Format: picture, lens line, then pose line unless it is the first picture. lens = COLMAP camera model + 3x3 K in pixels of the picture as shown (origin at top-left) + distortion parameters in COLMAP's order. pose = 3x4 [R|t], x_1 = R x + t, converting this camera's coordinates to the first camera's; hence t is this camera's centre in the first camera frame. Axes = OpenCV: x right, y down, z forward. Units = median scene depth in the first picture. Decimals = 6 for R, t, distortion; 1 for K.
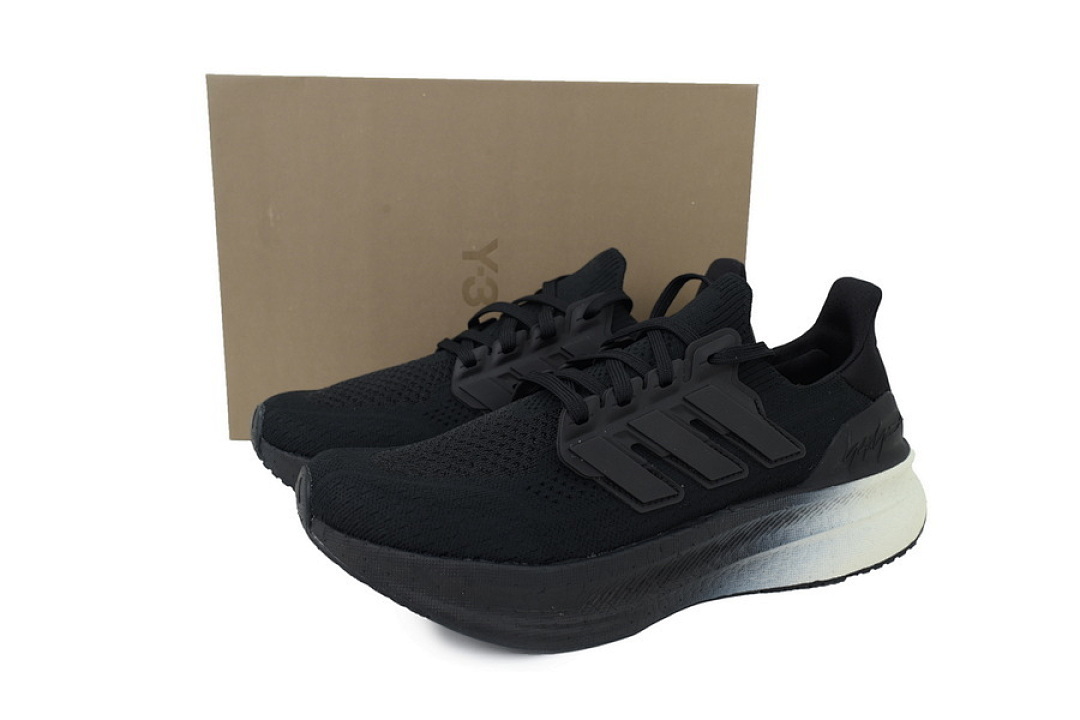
lens RADIAL K [[903.0, 0, 540.0], [0, 903.0, 360.0], [0, 0, 1]] dist [0.005988, 0.001263]
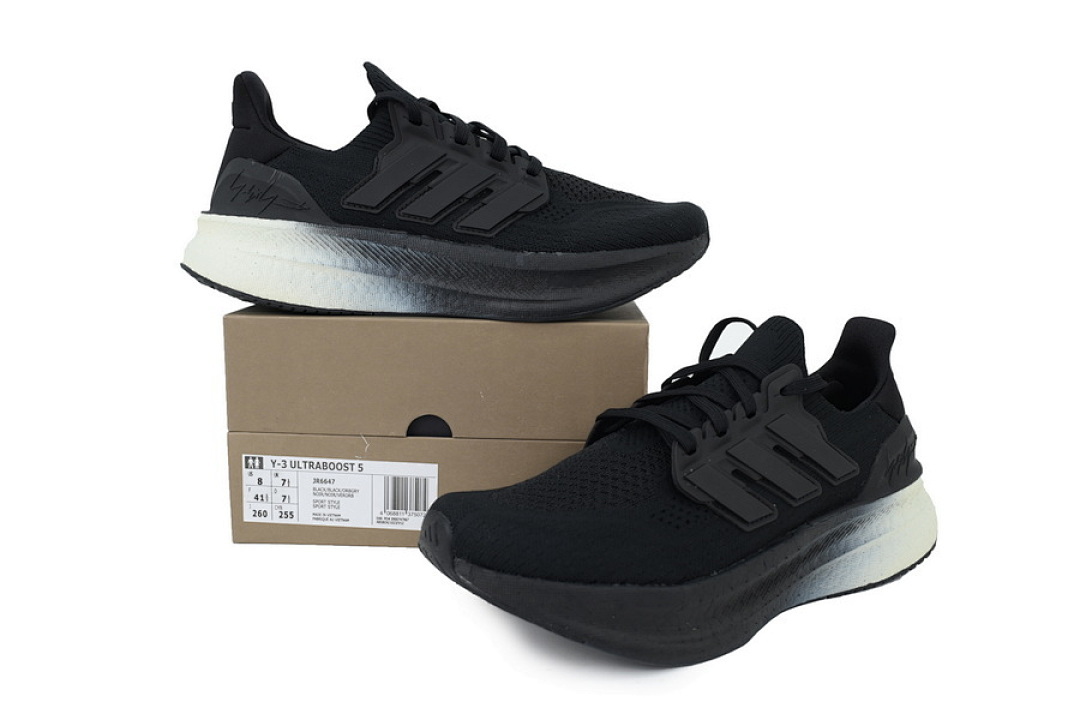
lens RADIAL K [[903.0, 0, 540.0], [0, 903.0, 360.0], [0, 0, 1]] dist [0.005988, 0.001263]
pose [[0.980214, -0.035527, 0.194728, -0.335253], [0.046087, 0.997687, -0.049967, 0.002239], [-0.192502, 0.057953, 0.979584, -0.050598]]
